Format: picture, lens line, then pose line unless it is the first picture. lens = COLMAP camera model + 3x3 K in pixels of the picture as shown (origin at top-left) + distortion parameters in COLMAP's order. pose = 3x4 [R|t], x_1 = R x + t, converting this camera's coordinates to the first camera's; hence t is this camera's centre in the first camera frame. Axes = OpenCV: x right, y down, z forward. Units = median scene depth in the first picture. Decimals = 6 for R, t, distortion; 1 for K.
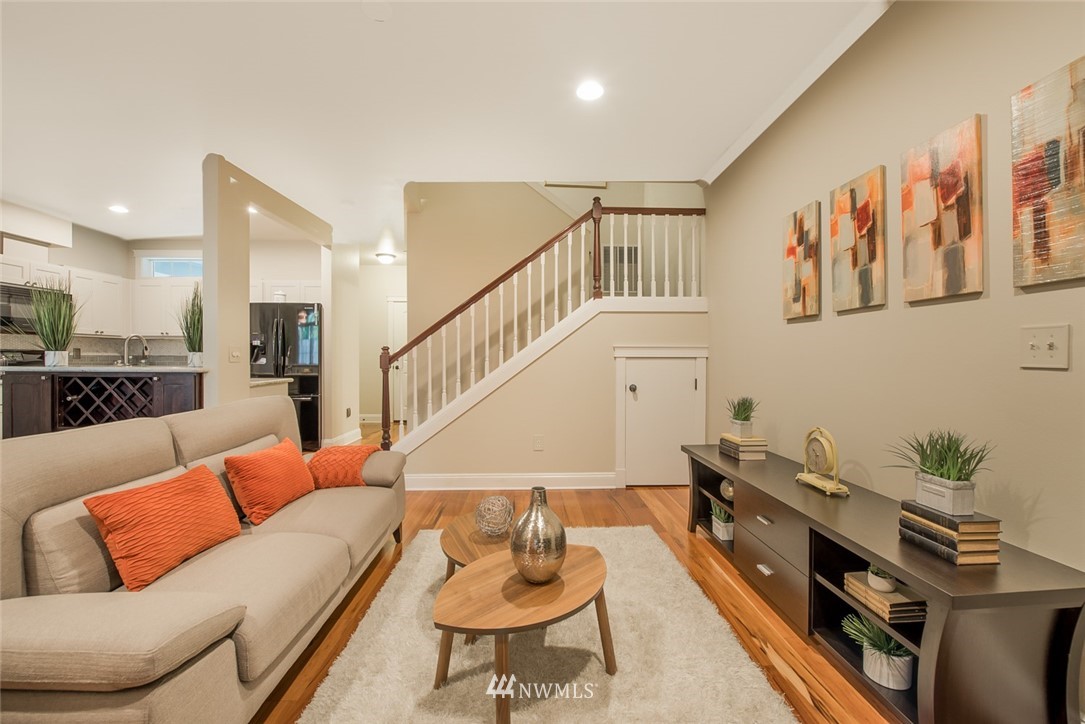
lens RADIAL K [[429.7, 0, 541.4], [0, 429.7, 359.1], [0, 0, 1]] dist [-0.023524, -0.000050]
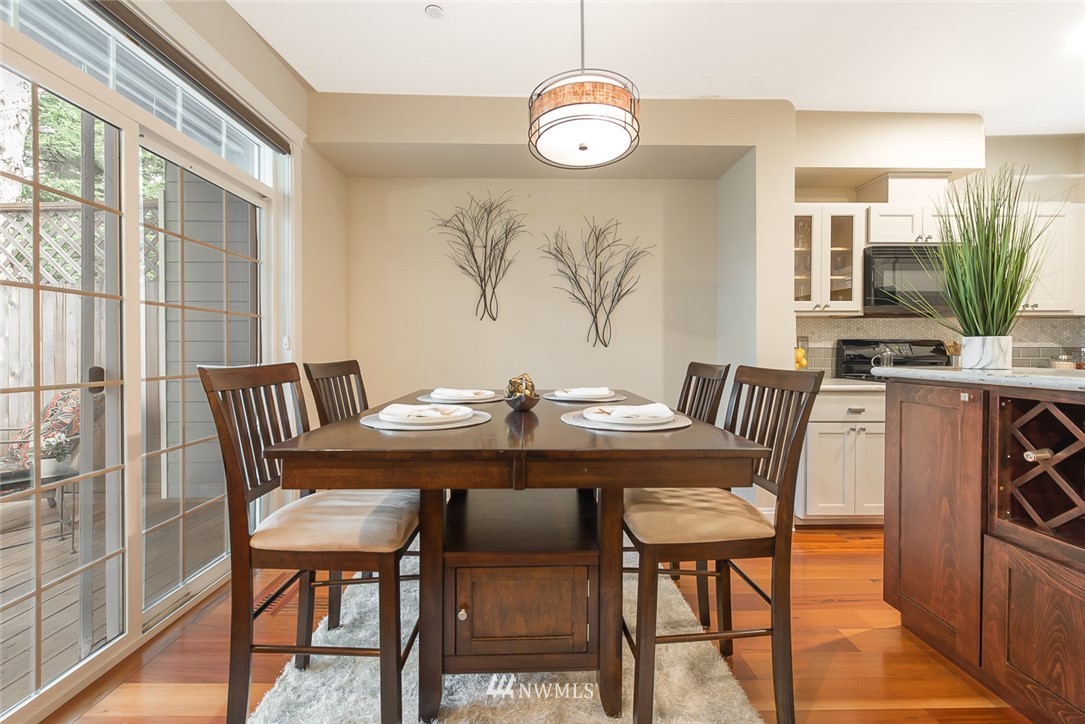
lens RADIAL K [[428.6, 0, 543.5], [0, 428.6, 355.8], [0, 0, 1]] dist [0.002100, -0.000228]
pose [[-0.020472, 0.010825, -0.999732, -0.687005], [-0.002870, 0.999937, 0.010886, -0.001835], [0.999786, 0.003092, -0.020440, 0.524770]]
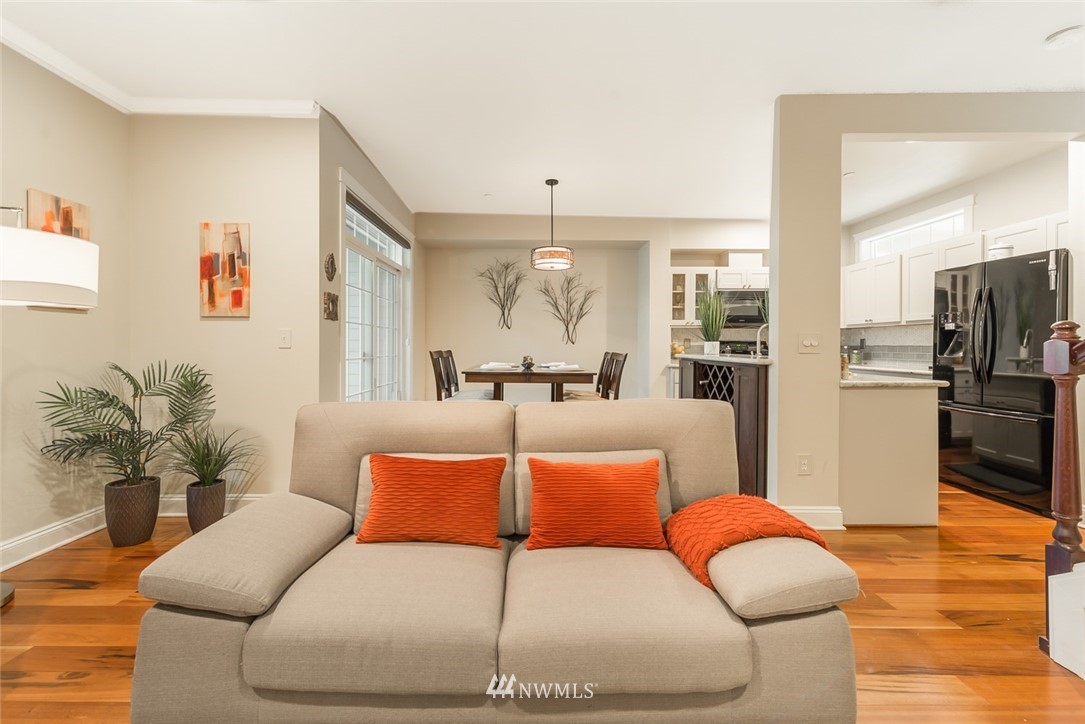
lens RADIAL K [[446.7, 0, 535.7], [0, 446.7, 346.3], [0, 0, 1]] dist [0.005825, 0.000083]
pose [[-0.033588, -0.003935, -0.999428, 0.099026], [-0.006199, 0.999974, -0.003729, 0.001734], [0.999417, 0.006071, -0.033611, 0.556861]]
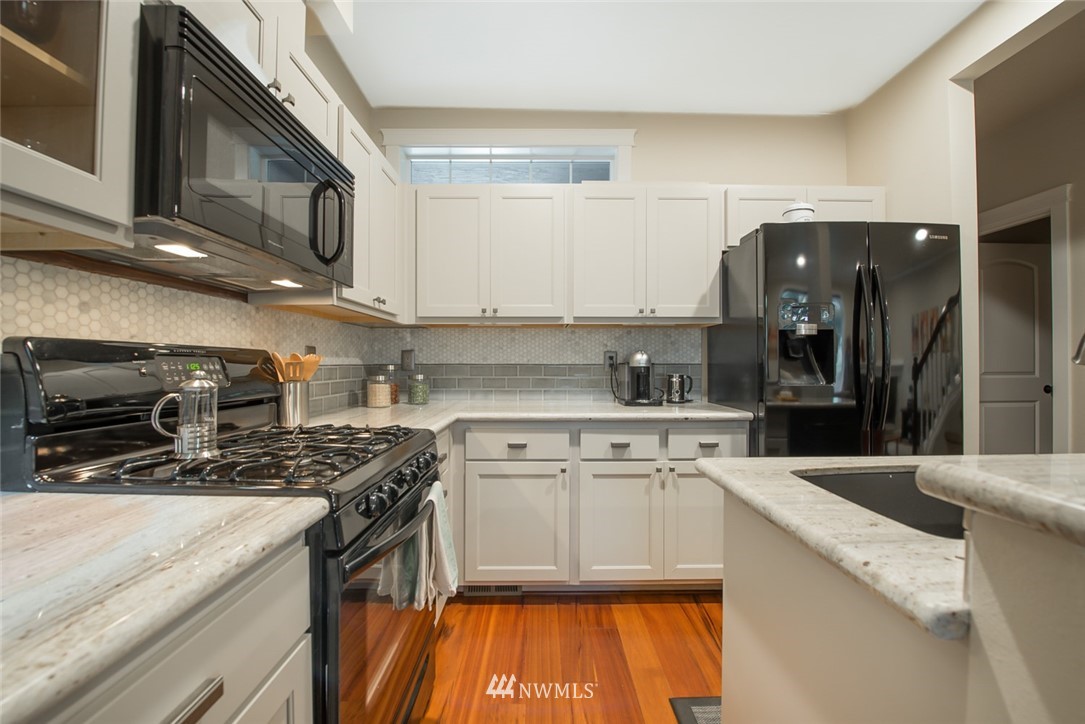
lens RADIAL K [[437.8, 0, 551.1], [0, 437.8, 360.4], [0, 0, 1]] dist [-0.019473, -0.000469]
pose [[0.999635, -0.002634, -0.026886, -1.344200], [0.002455, 0.999975, -0.006697, -0.014780], [0.026903, 0.006628, 0.999616, 0.933516]]
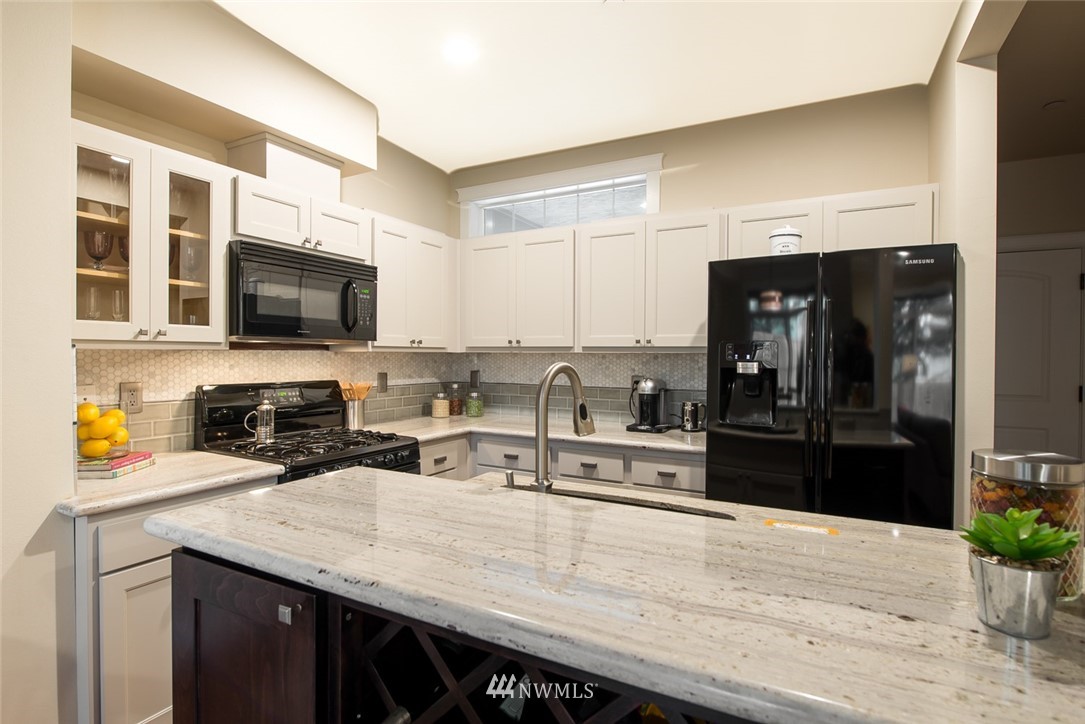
lens RADIAL K [[526.1, 0, 542.5], [0, 526.1, 362.0], [0, 0, 1]] dist [-0.021172, 0.001247]
pose [[0.864303, 0.010252, -0.502867, -0.909219], [-0.007079, 0.999941, 0.008220, -0.070259], [0.502921, -0.003545, 0.864325, 0.792902]]
